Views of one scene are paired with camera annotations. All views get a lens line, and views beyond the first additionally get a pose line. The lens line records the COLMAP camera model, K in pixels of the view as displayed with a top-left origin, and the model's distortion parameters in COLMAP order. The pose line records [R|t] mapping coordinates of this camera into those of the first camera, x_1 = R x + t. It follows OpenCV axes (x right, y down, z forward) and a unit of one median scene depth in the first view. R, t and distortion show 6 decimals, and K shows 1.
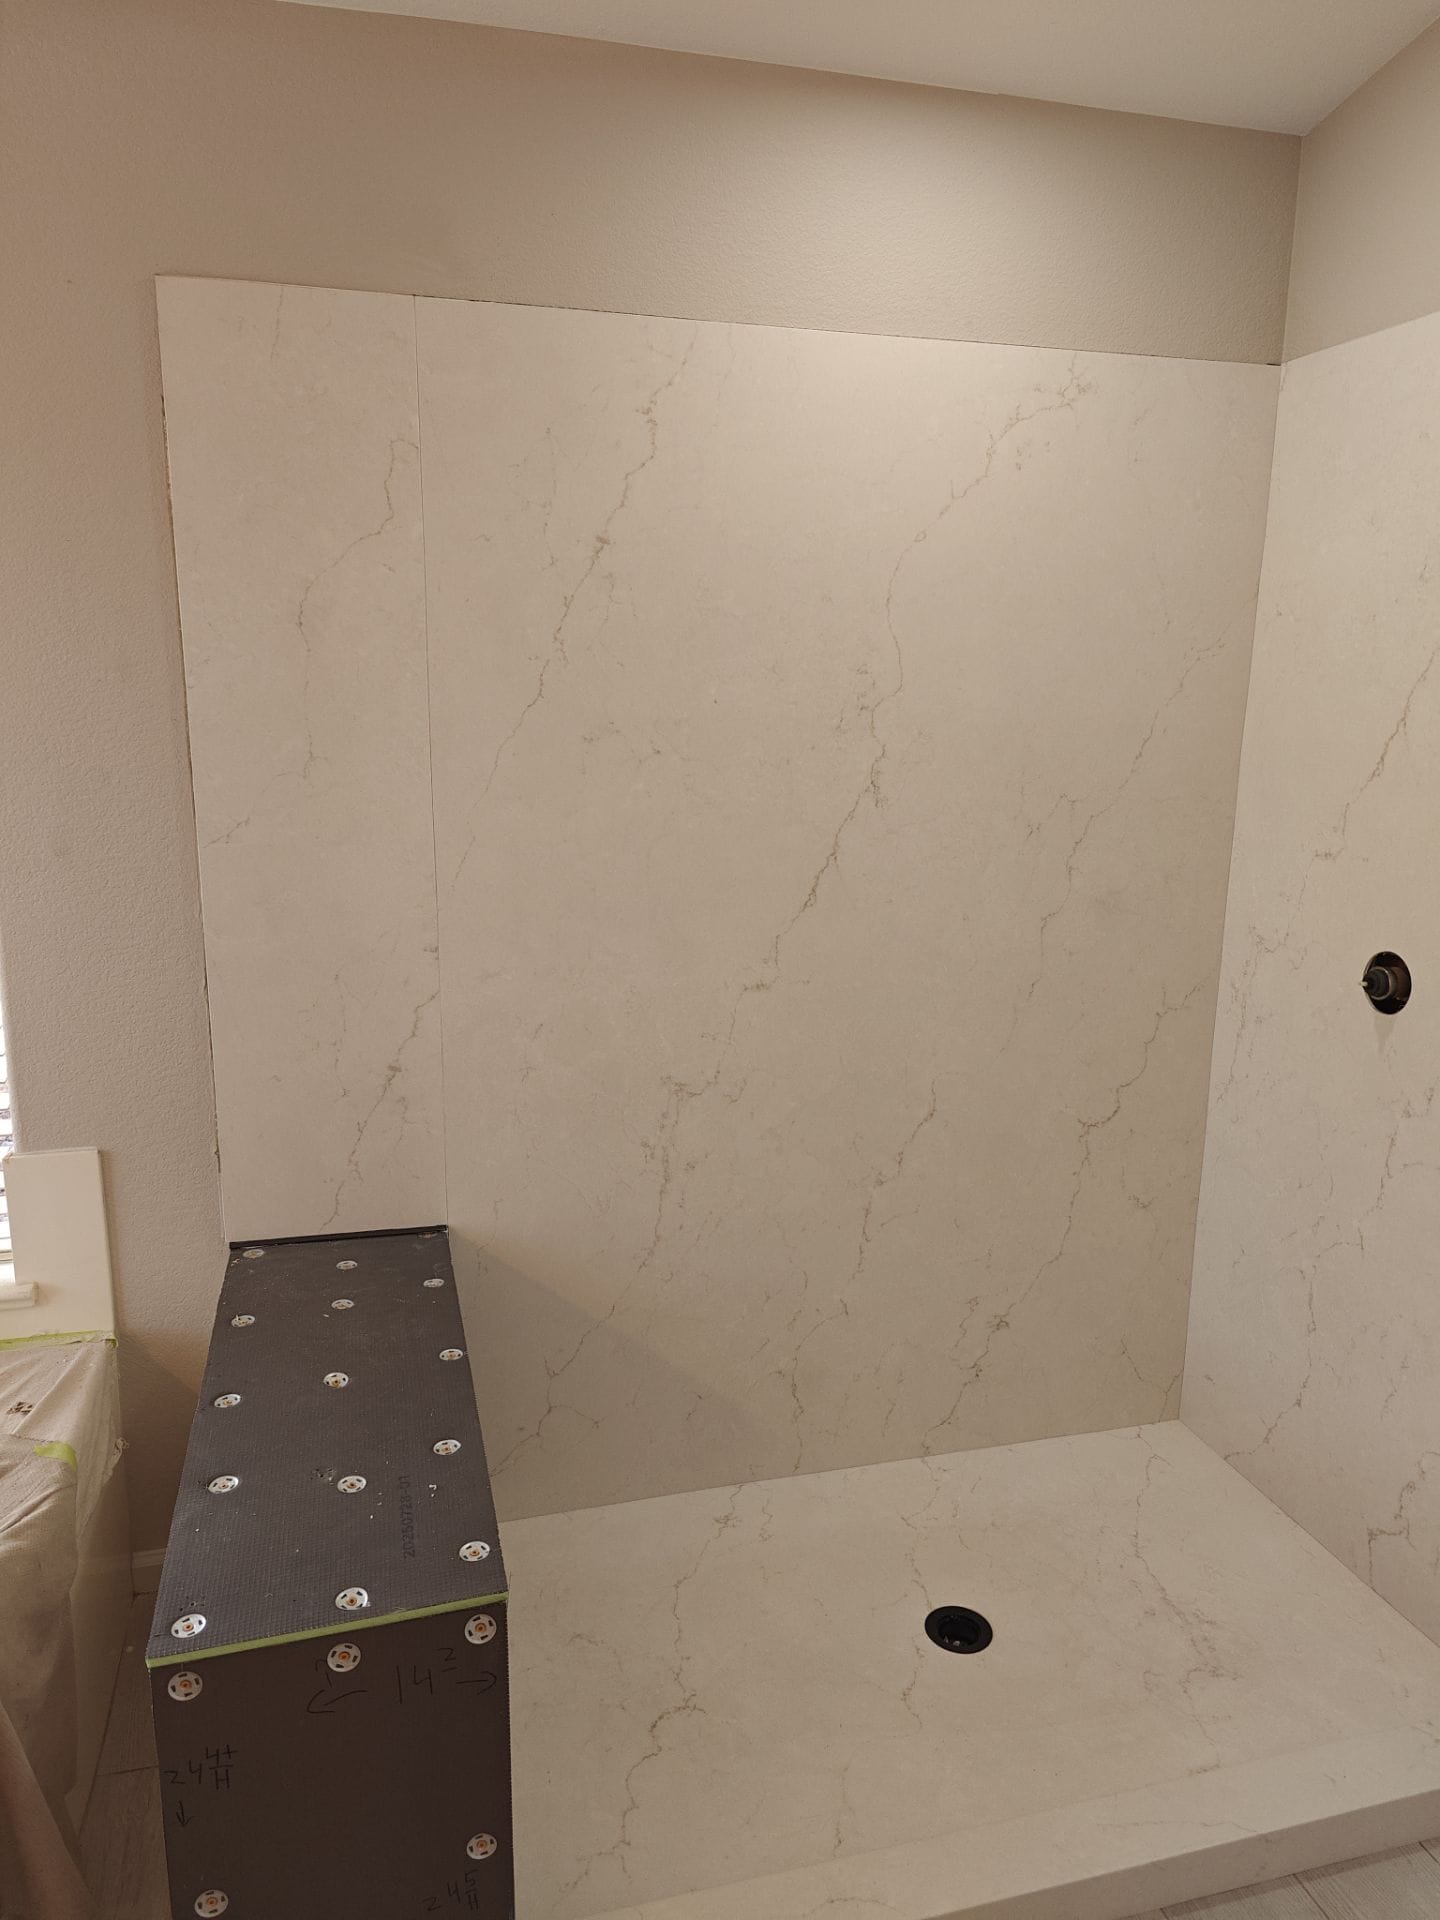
lens RADIAL K [[1316.5, 0, 703.2], [0, 1316.5, 955.9], [0, 0, 1]] dist [0.032818, -0.035535]
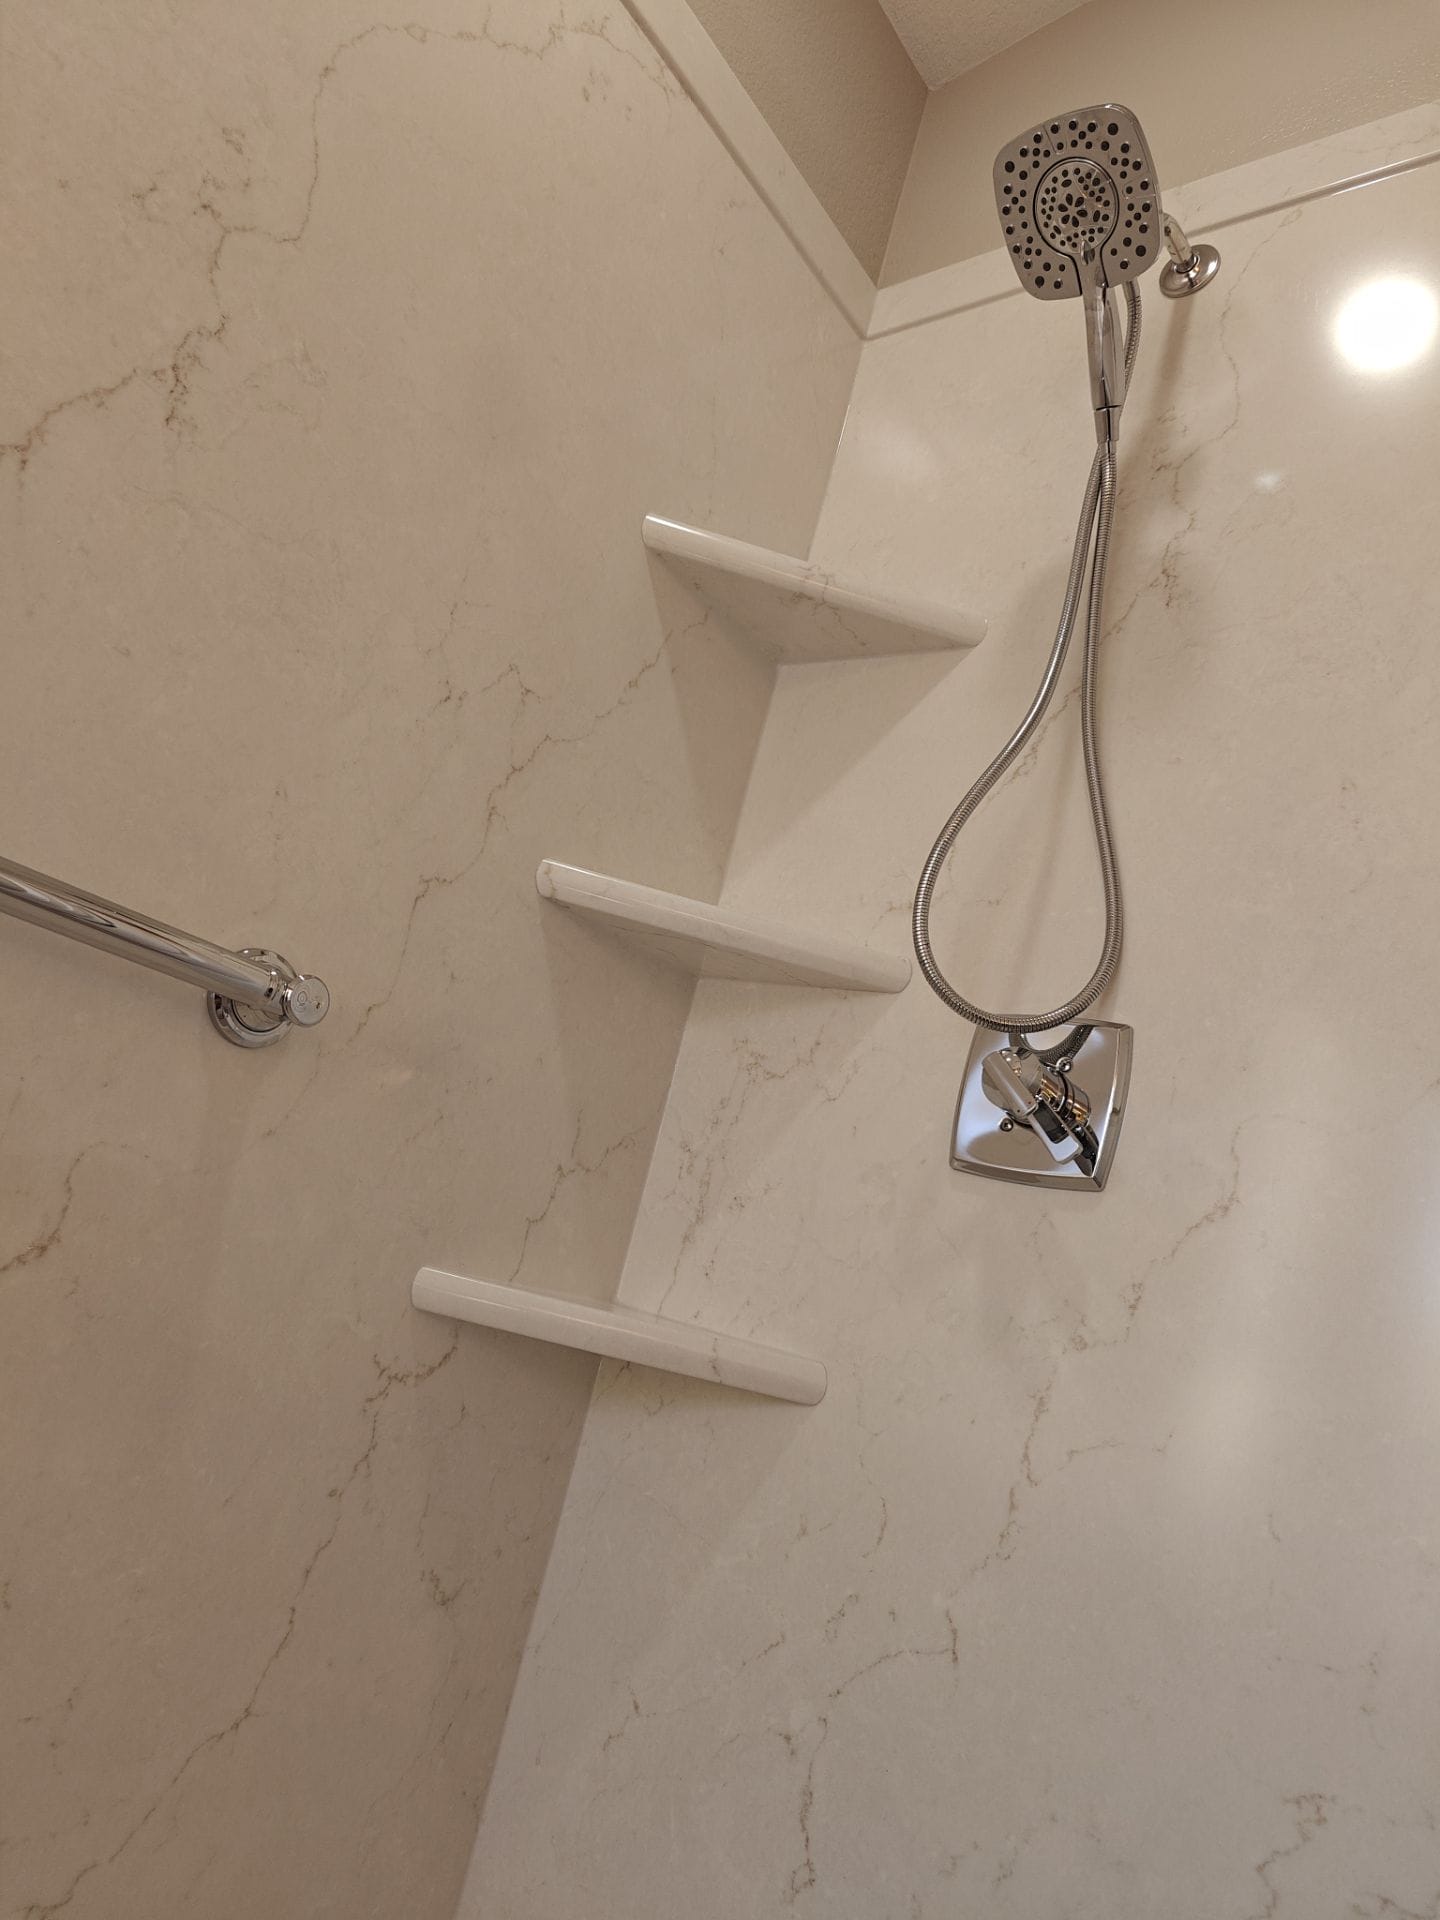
lens RADIAL K [[1316.5, 0, 715.9], [0, 1316.5, 961.1], [0, 0, 1]] dist [0.032818, -0.035535]
pose [[0.756129, 0.341415, 0.558305, 0.084160], [-0.100017, 0.903393, -0.416987, 0.188104], [-0.646735, 0.259456, 0.717229, 0.611961]]
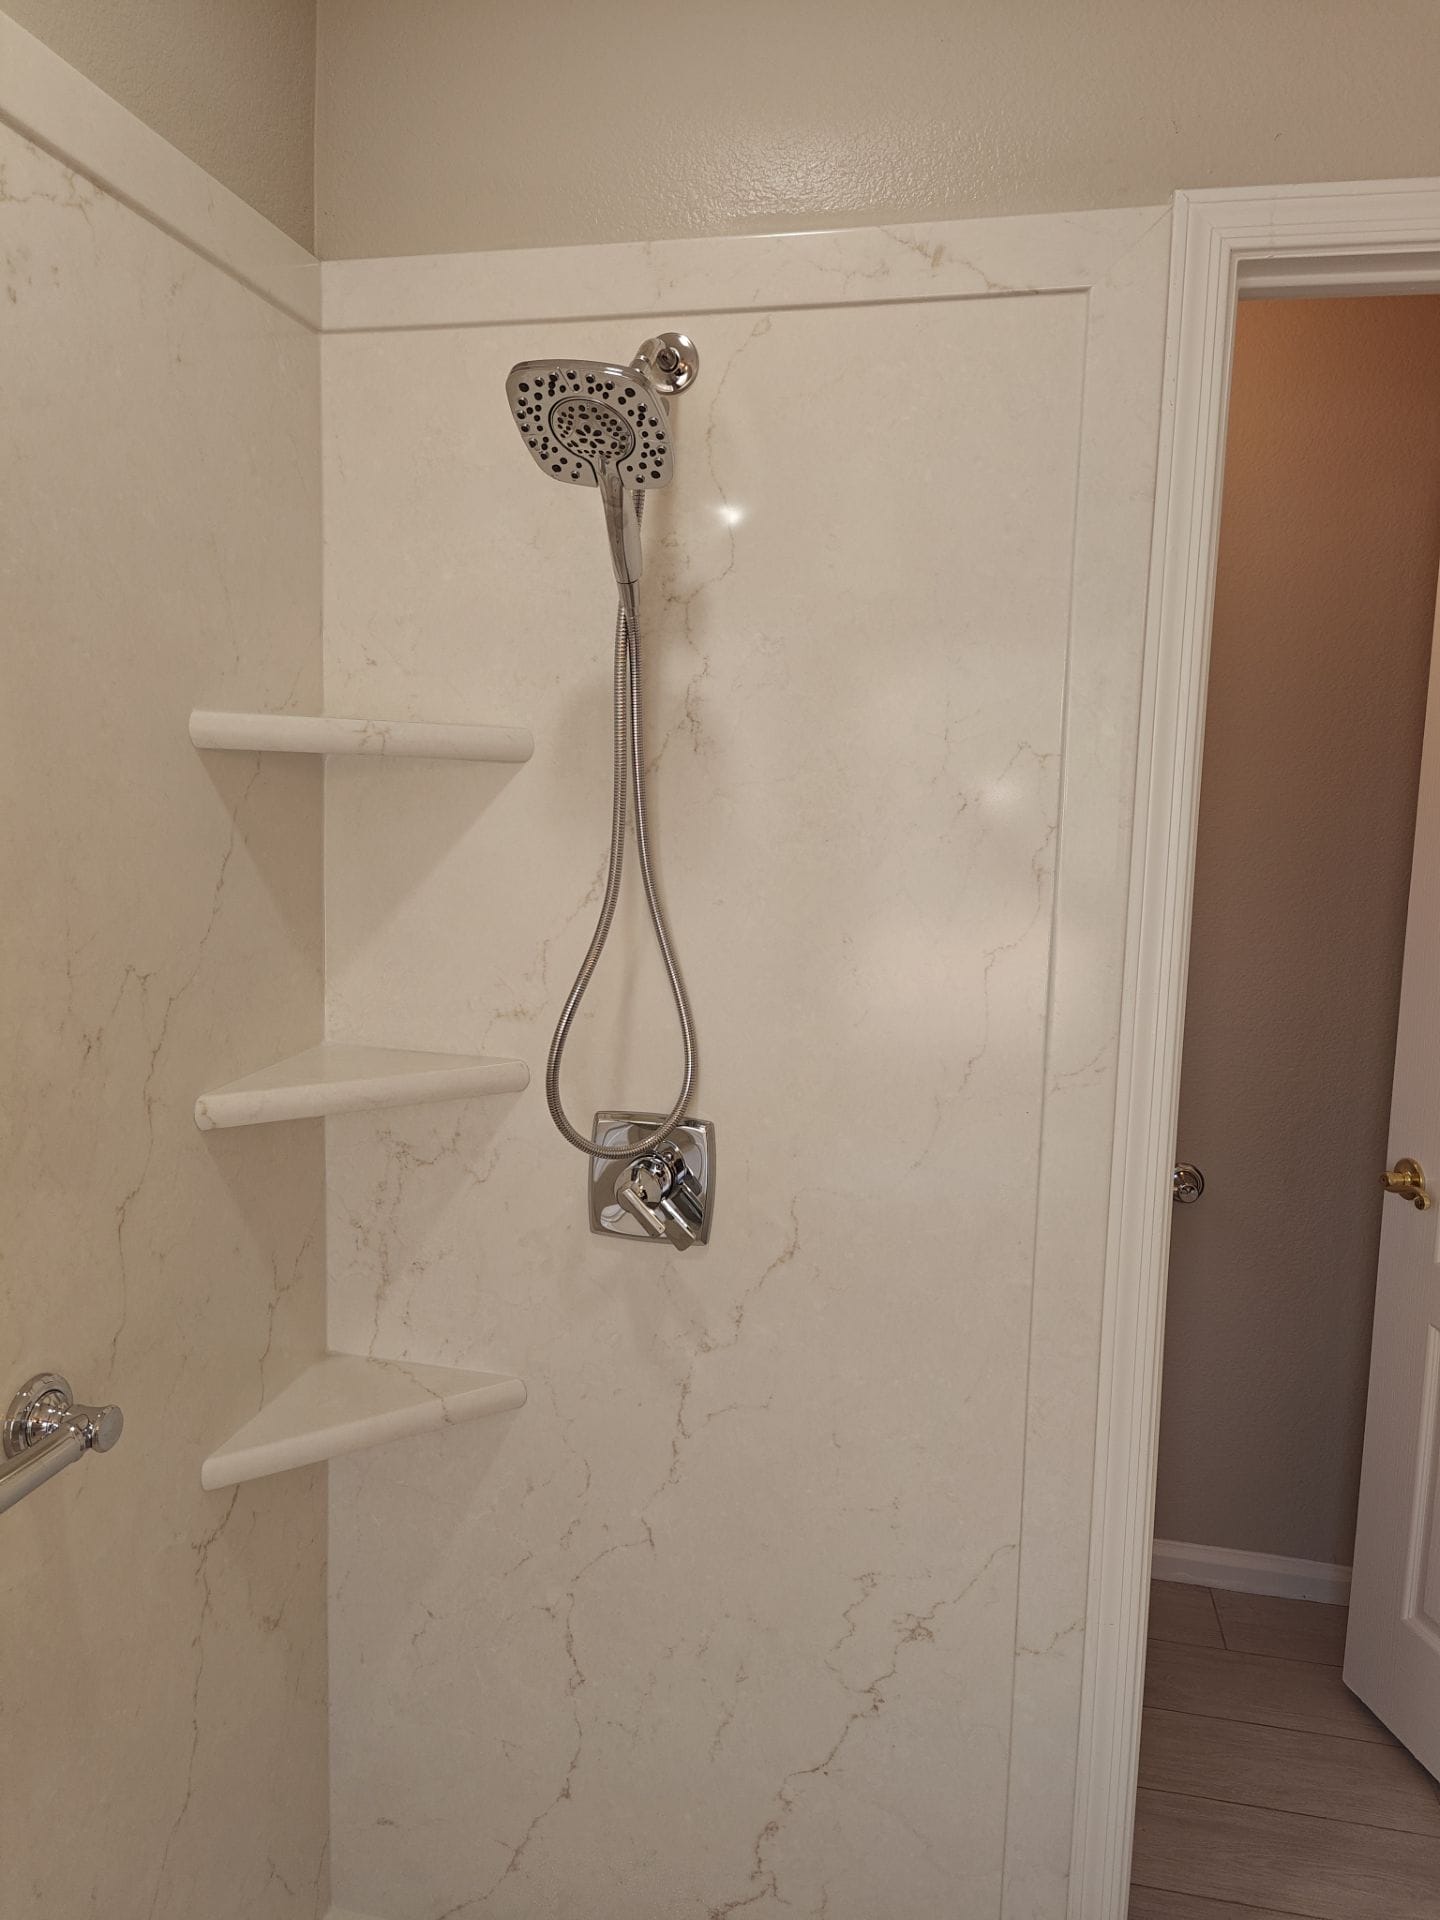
lens RADIAL K [[1316.5, 0, 726.2], [0, 1316.5, 953.2], [0, 0, 1]] dist [0.032818, -0.035535]
pose [[0.443513, -0.103651, 0.890254, -0.087294], [0.158194, 0.986749, 0.036075, -0.109278], [-0.882196, 0.124833, 0.454033, 0.555843]]
